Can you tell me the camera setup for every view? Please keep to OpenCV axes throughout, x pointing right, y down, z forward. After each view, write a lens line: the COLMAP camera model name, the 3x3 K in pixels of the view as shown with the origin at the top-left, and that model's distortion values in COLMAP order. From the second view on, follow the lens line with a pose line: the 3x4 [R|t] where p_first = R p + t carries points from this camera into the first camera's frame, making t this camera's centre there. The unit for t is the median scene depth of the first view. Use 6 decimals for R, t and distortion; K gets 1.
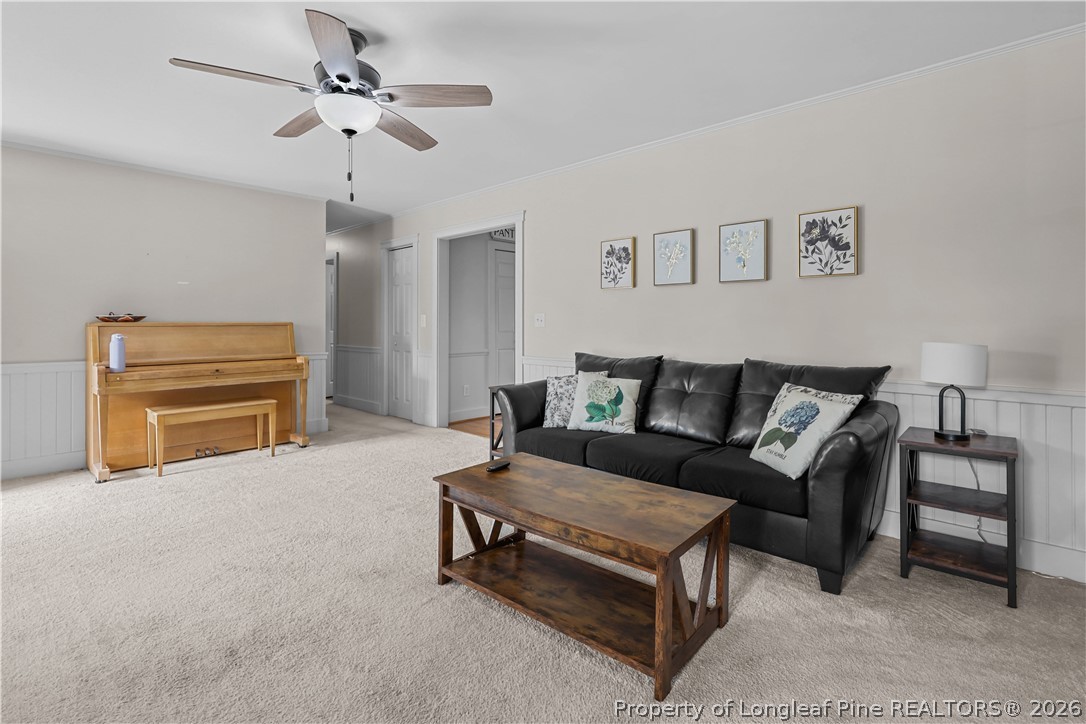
lens RADIAL K [[475.1, 0, 517.5], [0, 475.1, 318.8], [0, 0, 1]] dist [-0.000972, -0.000363]
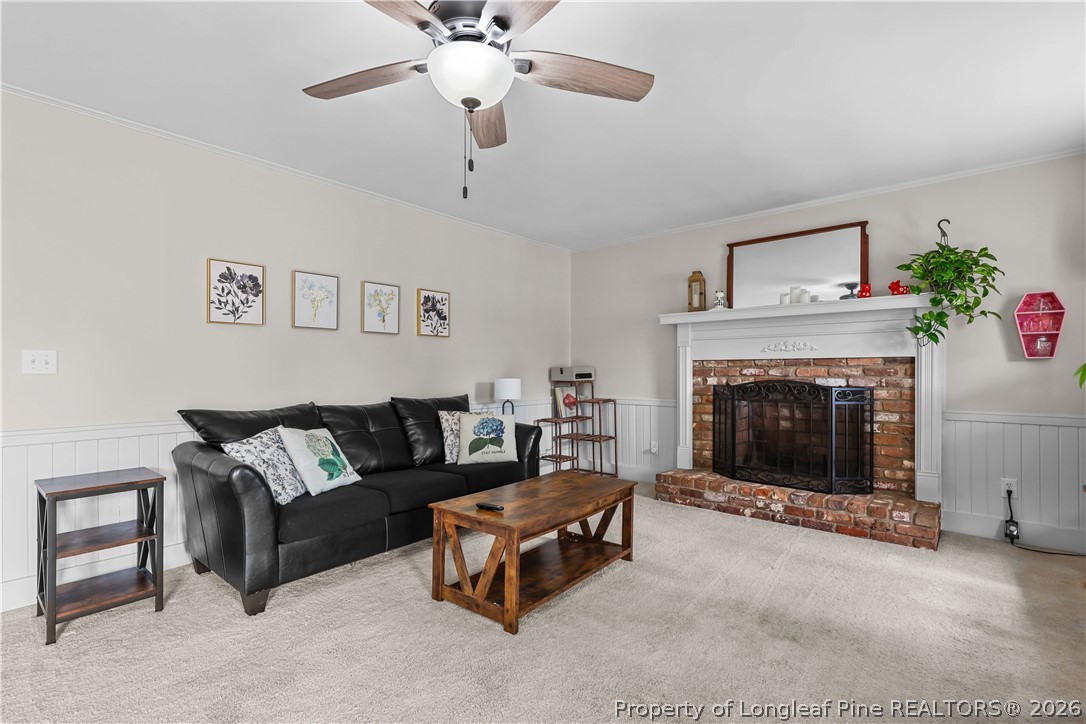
lens RADIAL K [[475.1, 0, 542.0], [0, 475.1, 369.3], [0, 0, 1]] dist [-0.000972, -0.000363]
pose [[-0.002266, -0.005483, 0.999982, -0.749580], [-0.016848, 0.999843, 0.005444, -0.001184], [-0.999855, -0.016835, -0.002358, 0.618806]]
